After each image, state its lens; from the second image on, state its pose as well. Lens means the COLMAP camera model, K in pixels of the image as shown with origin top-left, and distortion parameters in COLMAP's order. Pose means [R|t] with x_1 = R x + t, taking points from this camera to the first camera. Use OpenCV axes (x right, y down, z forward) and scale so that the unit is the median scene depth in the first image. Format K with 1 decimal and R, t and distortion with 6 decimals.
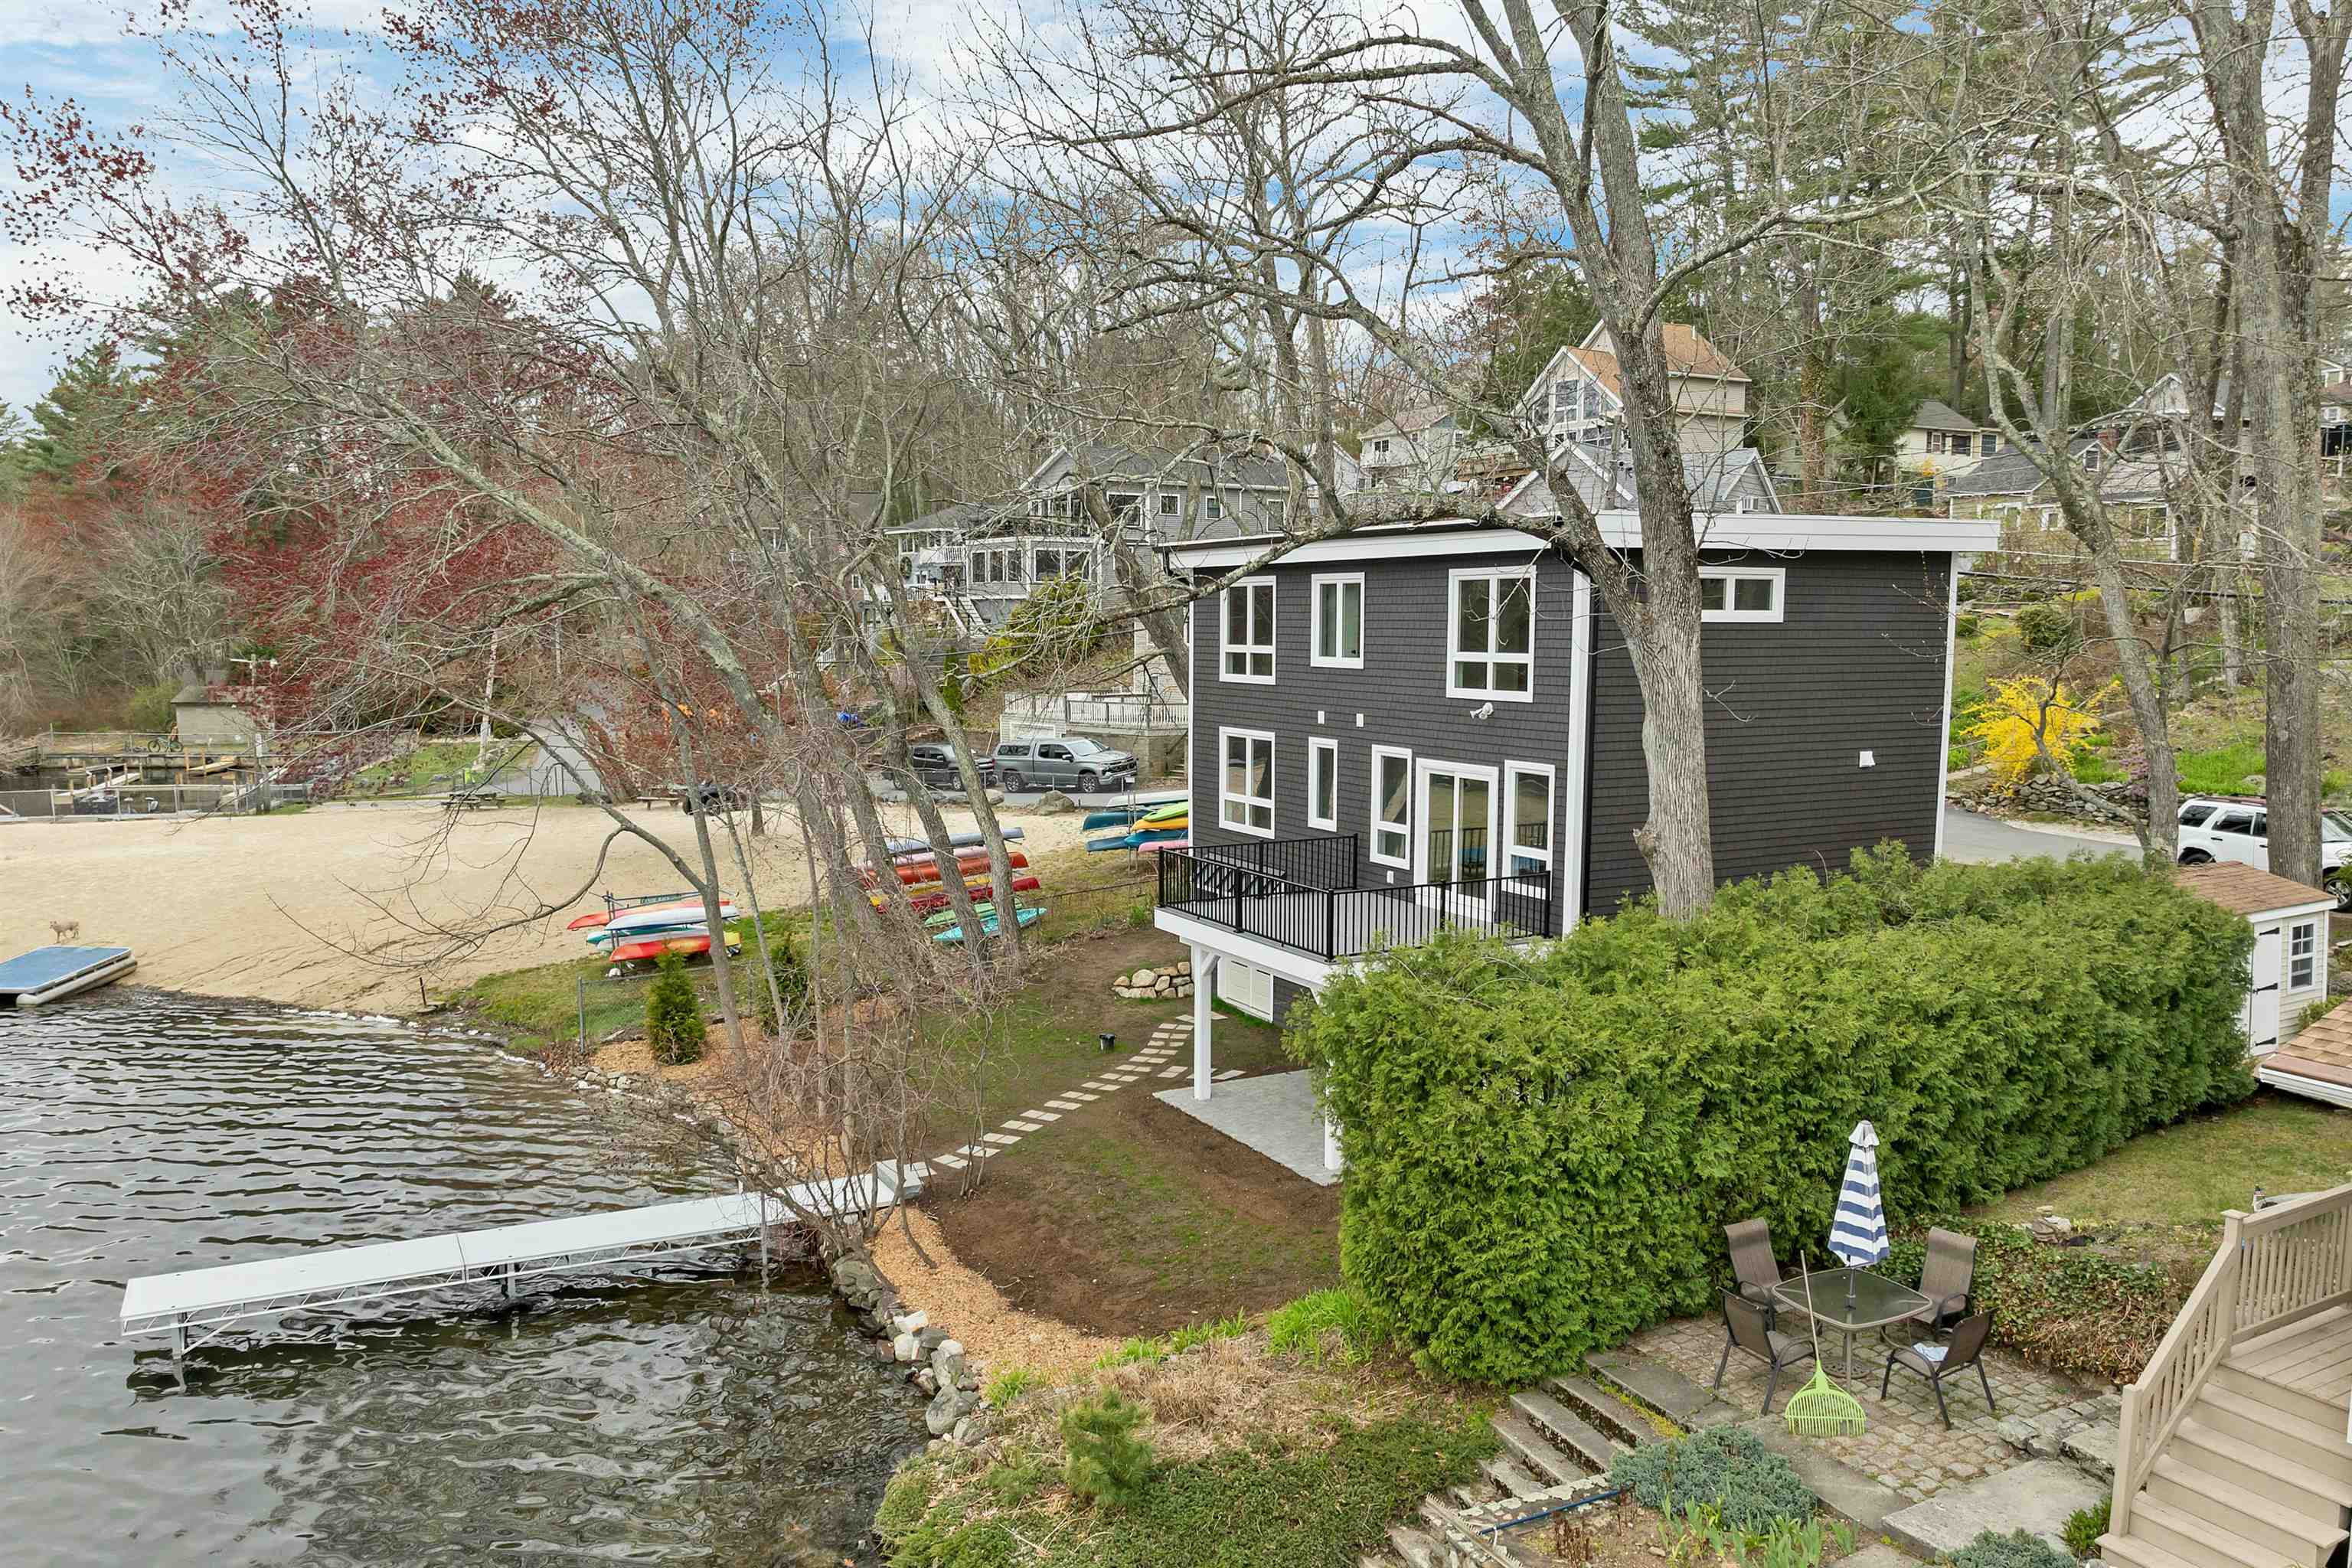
lens RADIAL K [[1717.6, 0, 1206.8], [0, 1717.6, 869.3], [0, 0, 1]] dist [-0.033355, 0.001152]
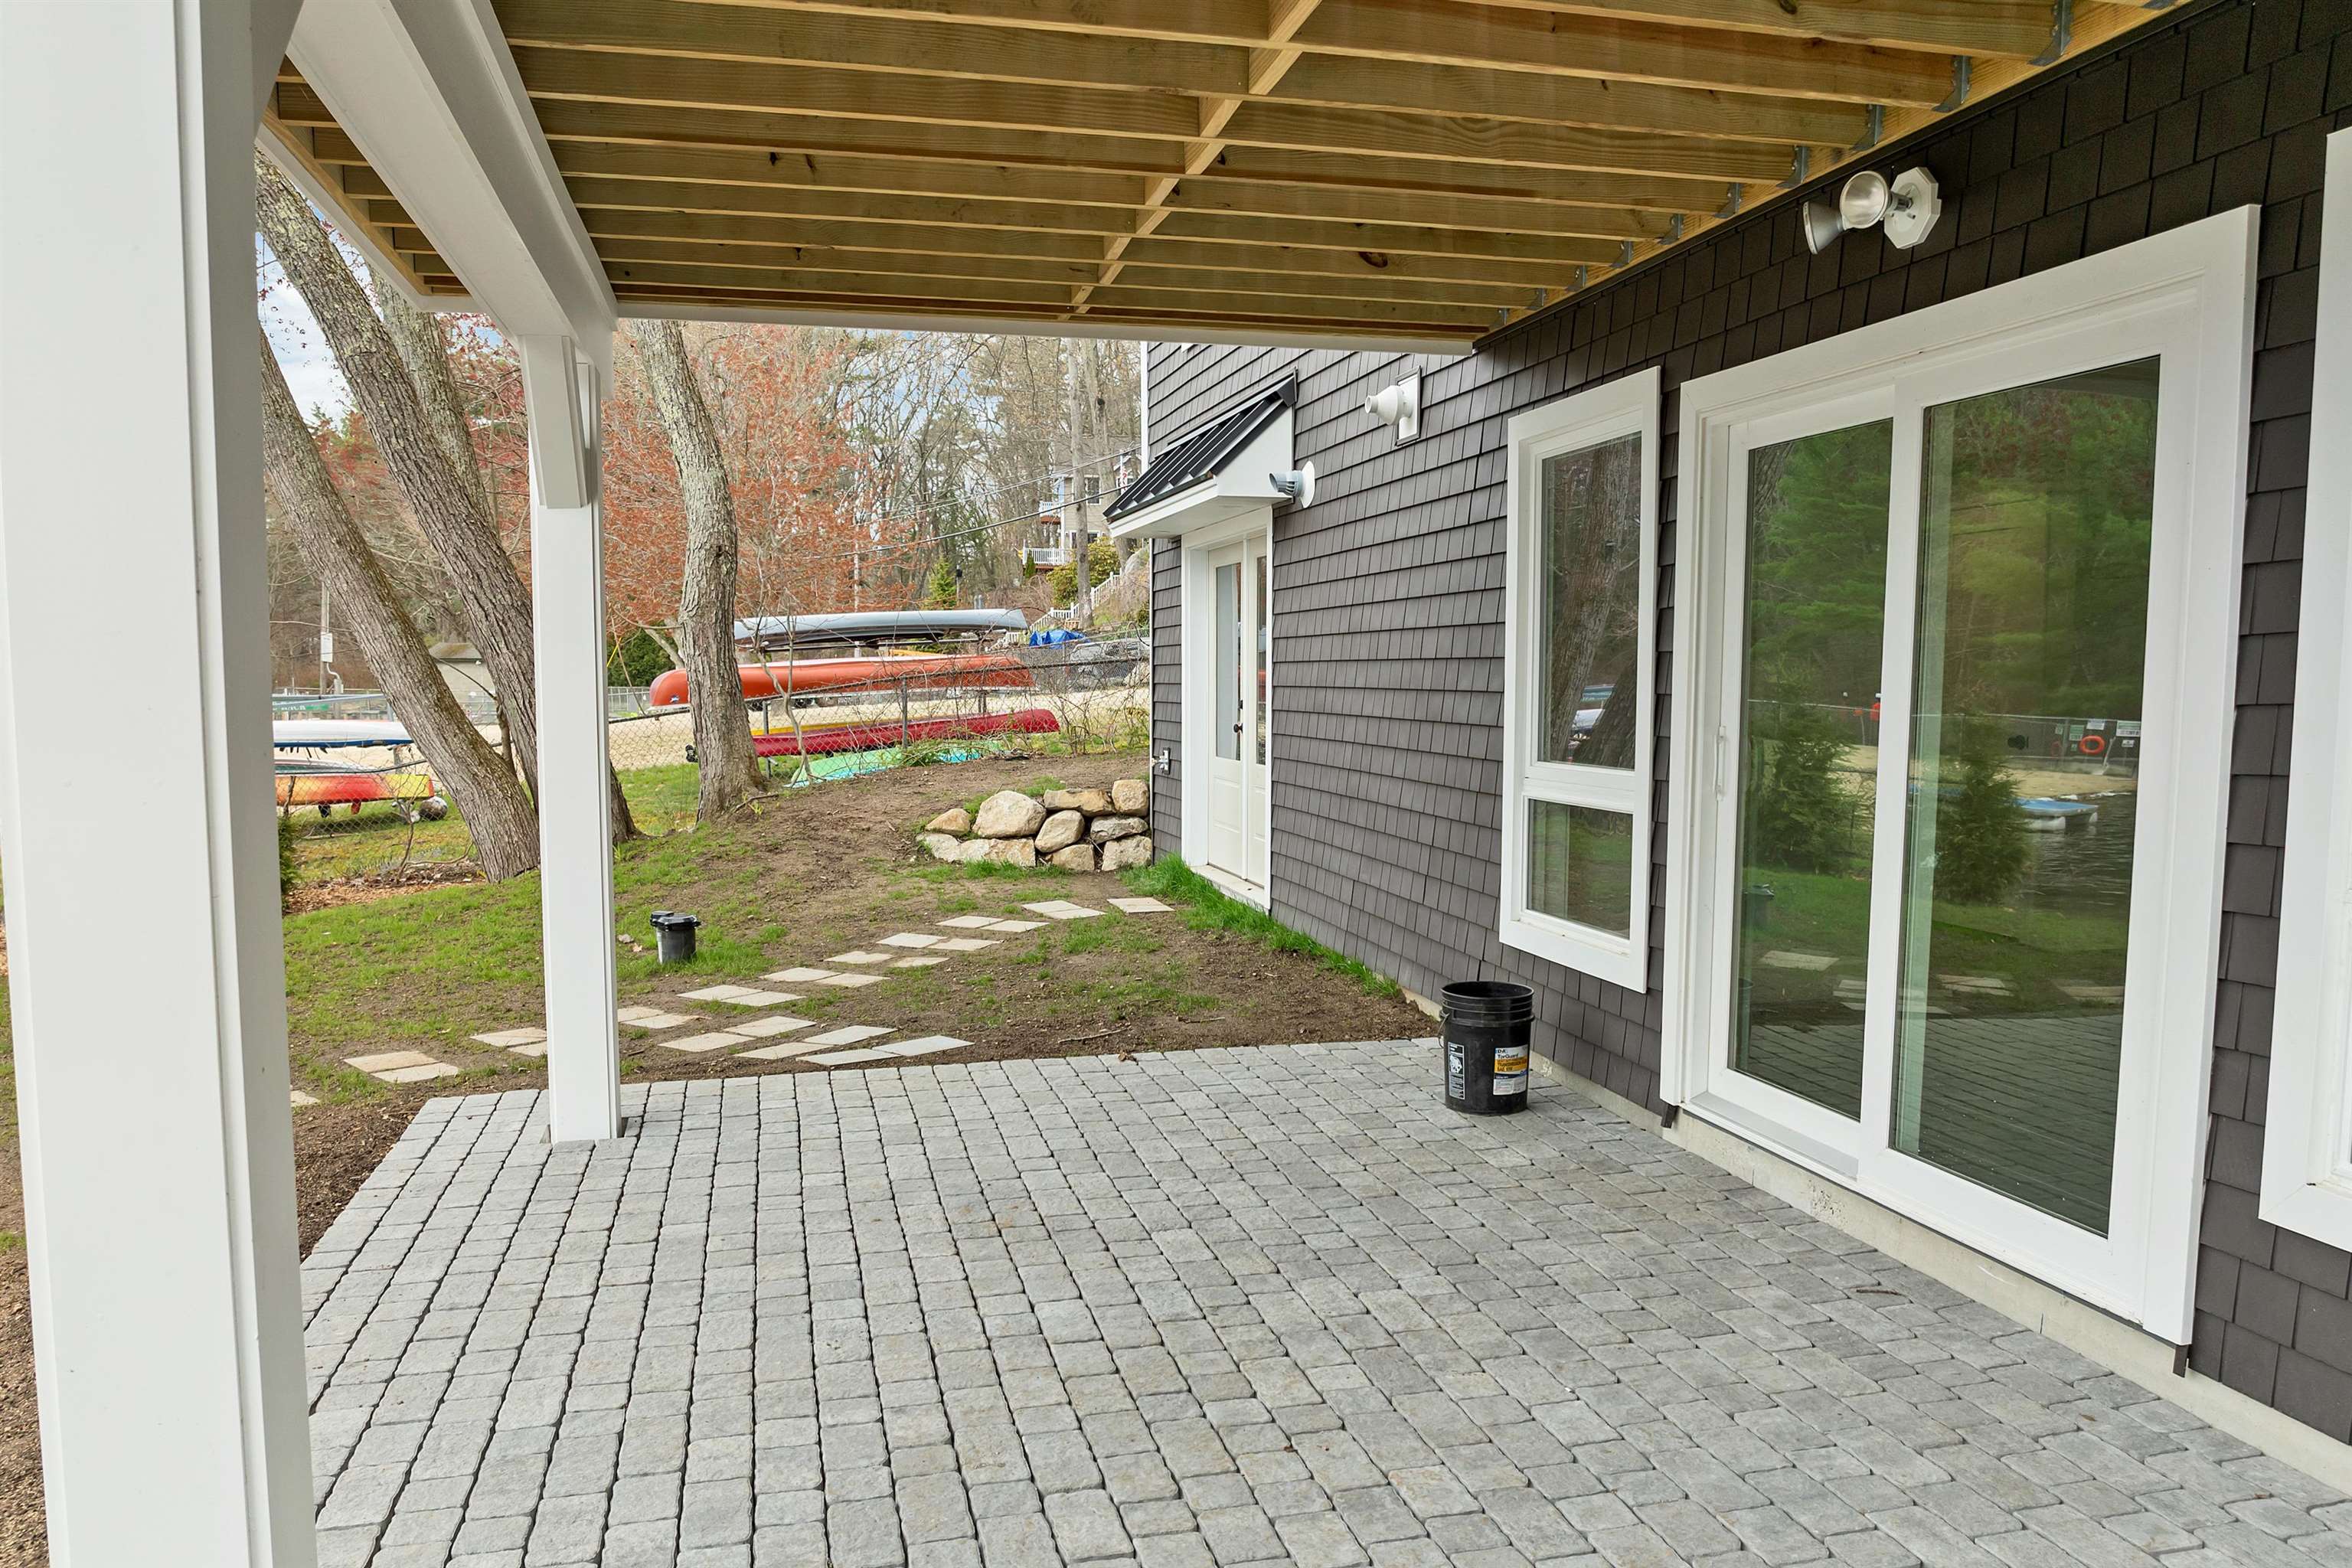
lens RADIAL K [[1728.1, 0, 1202.1], [0, 1728.1, 841.6], [0, 0, 1]] dist [-0.042772, 0.003245]
pose [[0.968166, 0.022864, -0.249265, 0.119724], [-0.034818, 0.998440, -0.043656, 0.105707], [0.247877, 0.050945, 0.967451, 0.826534]]
